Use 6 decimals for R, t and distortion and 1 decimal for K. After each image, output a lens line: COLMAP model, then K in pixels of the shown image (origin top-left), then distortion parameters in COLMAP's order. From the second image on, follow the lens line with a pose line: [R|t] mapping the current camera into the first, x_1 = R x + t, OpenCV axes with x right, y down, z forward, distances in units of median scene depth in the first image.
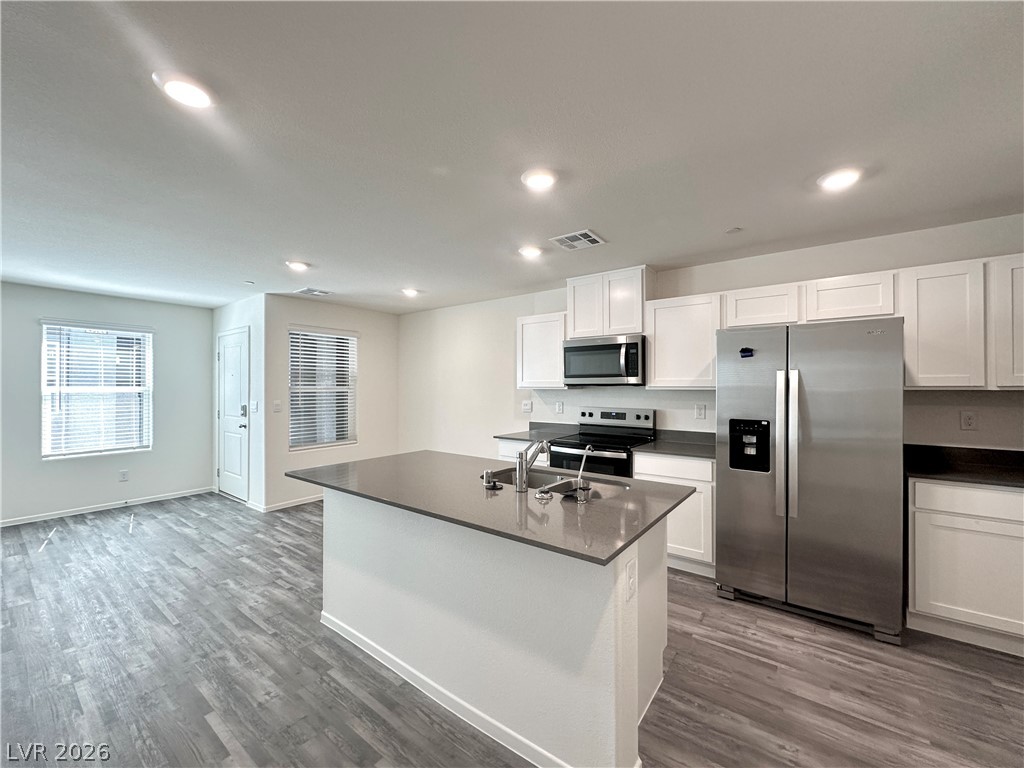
lens RADIAL K [[410.3, 0, 513.3], [0, 410.3, 386.9], [0, 0, 1]] dist [-0.003590, 0.000995]
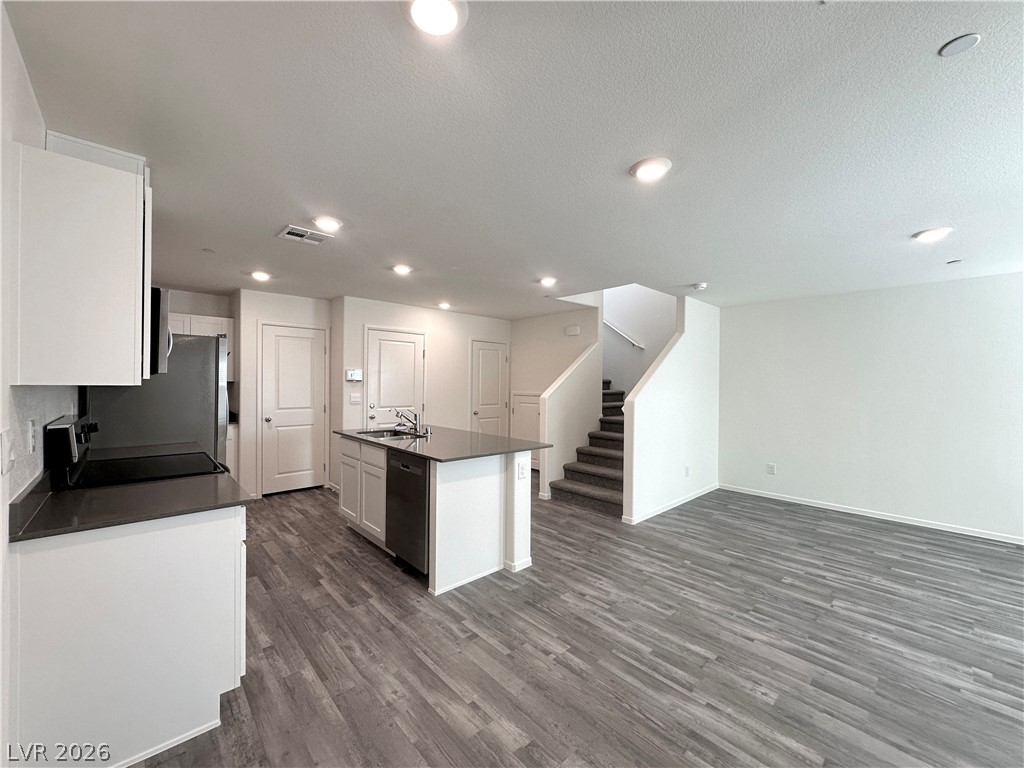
lens RADIAL K [[410.3, 0, 512.2], [0, 410.3, 382.5], [0, 0, 1]] dist [-0.003590, 0.000995]
pose [[-0.983587, -0.010009, 0.180158, -0.439590], [-0.010090, 0.999949, 0.000465, -0.000889], [-0.180153, -0.001360, -0.983638, 1.575024]]
